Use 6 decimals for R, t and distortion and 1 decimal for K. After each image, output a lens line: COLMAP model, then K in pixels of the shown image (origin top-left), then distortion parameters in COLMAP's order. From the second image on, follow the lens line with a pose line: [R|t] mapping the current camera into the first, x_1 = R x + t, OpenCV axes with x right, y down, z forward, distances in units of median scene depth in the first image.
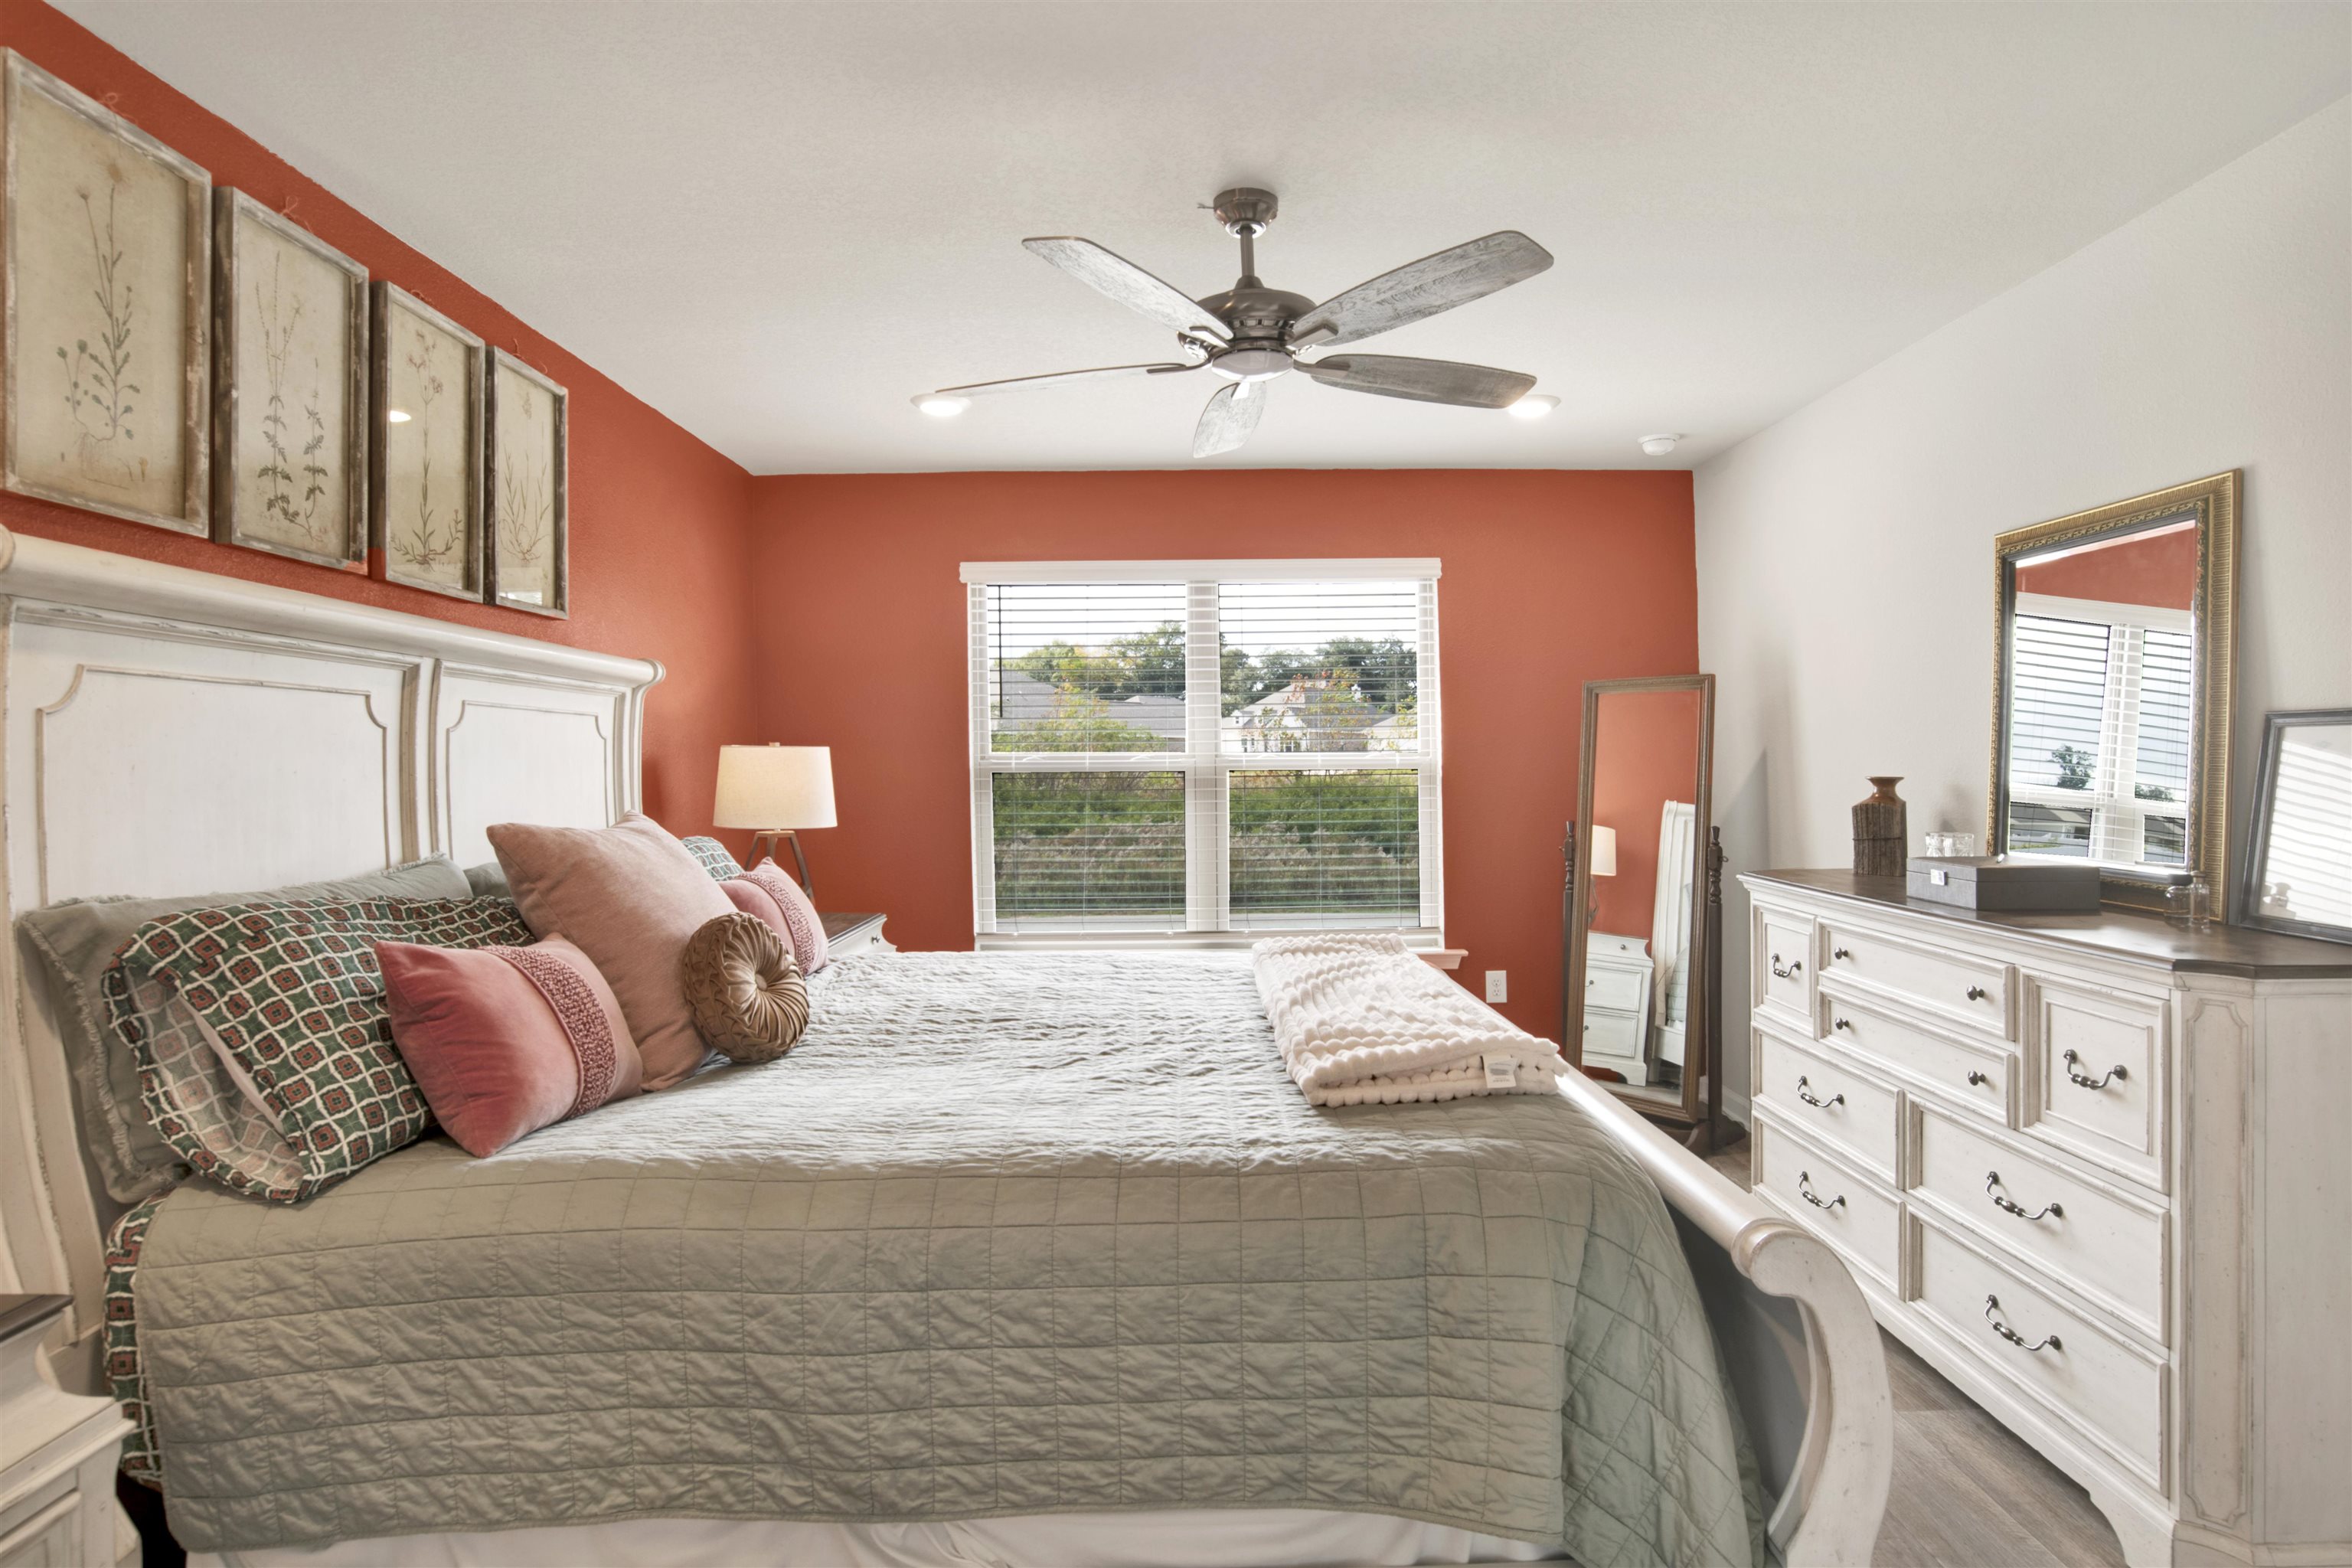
lens RADIAL K [[1236.6, 0, 1209.4], [0, 1236.6, 761.3], [0, 0, 1]] dist [-0.054055, 0.023991]
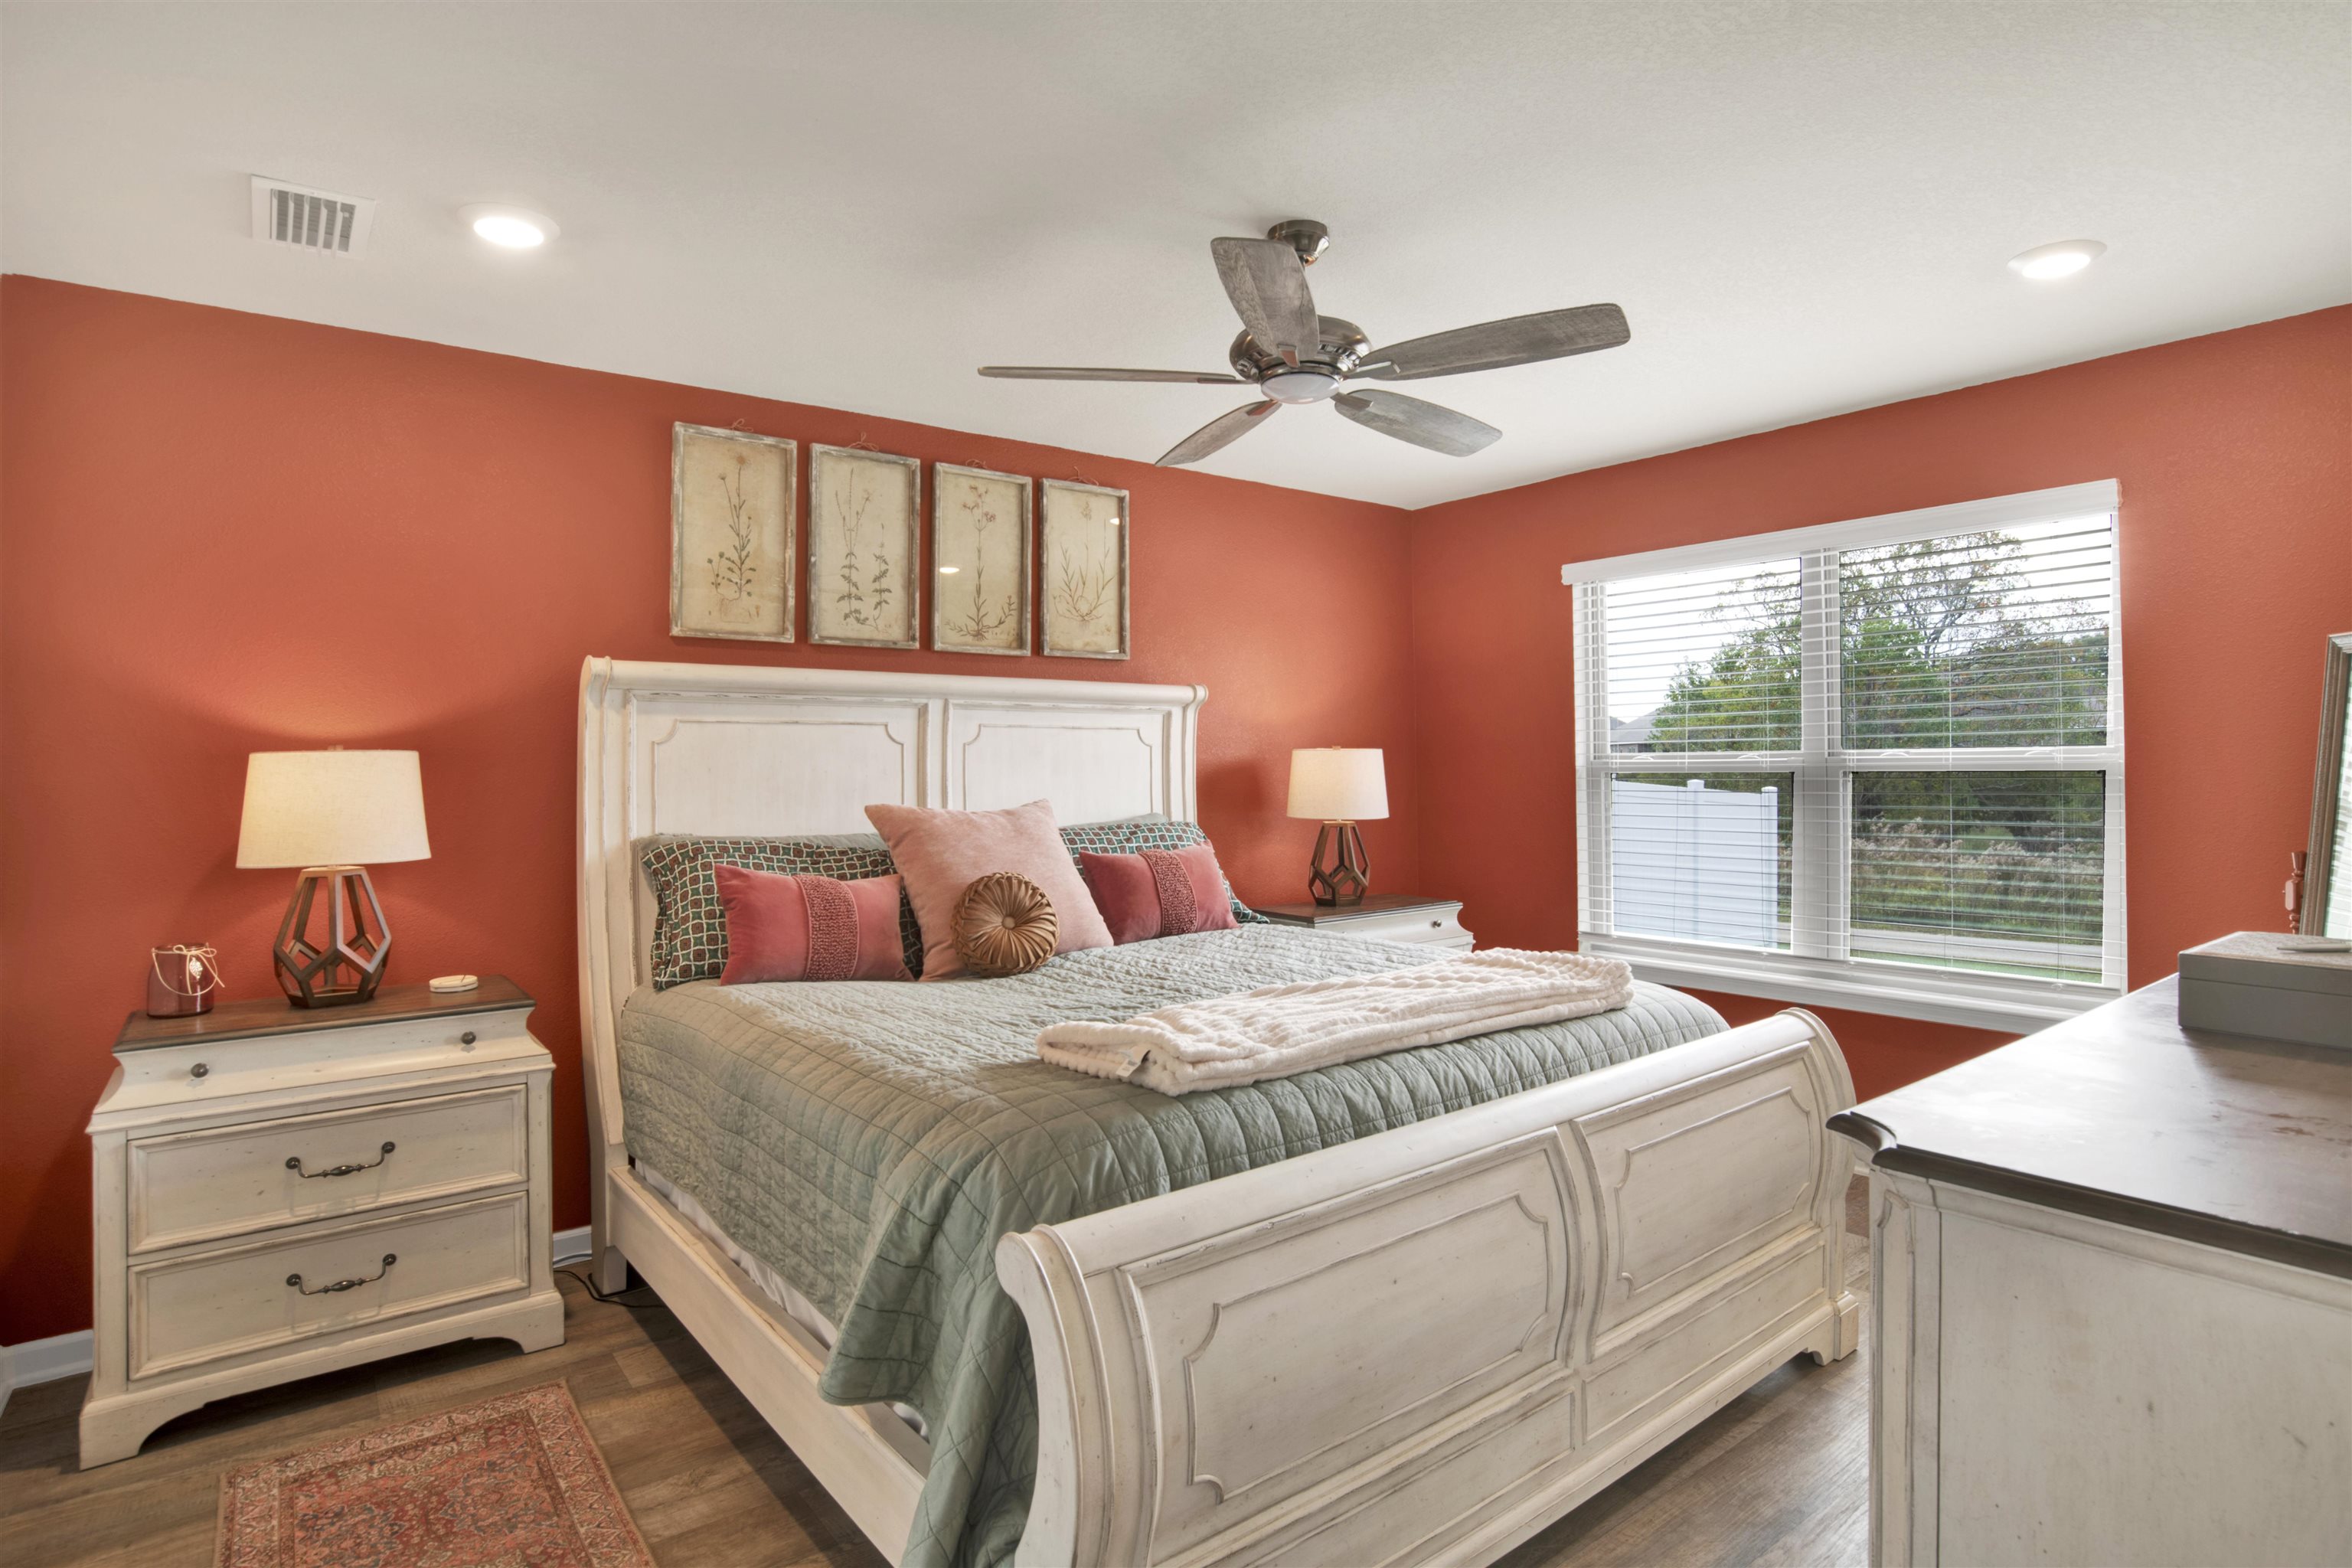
lens RADIAL K [[1236.6, 0, 1209.4], [0, 1236.6, 761.3], [0, 0, 1]] dist [-0.054055, 0.023991]
pose [[0.608213, 0.000938, -0.793773, 0.829603], [0.003920, 0.999984, 0.004185, -0.009174], [0.793764, -0.005657, 0.608199, 0.298885]]
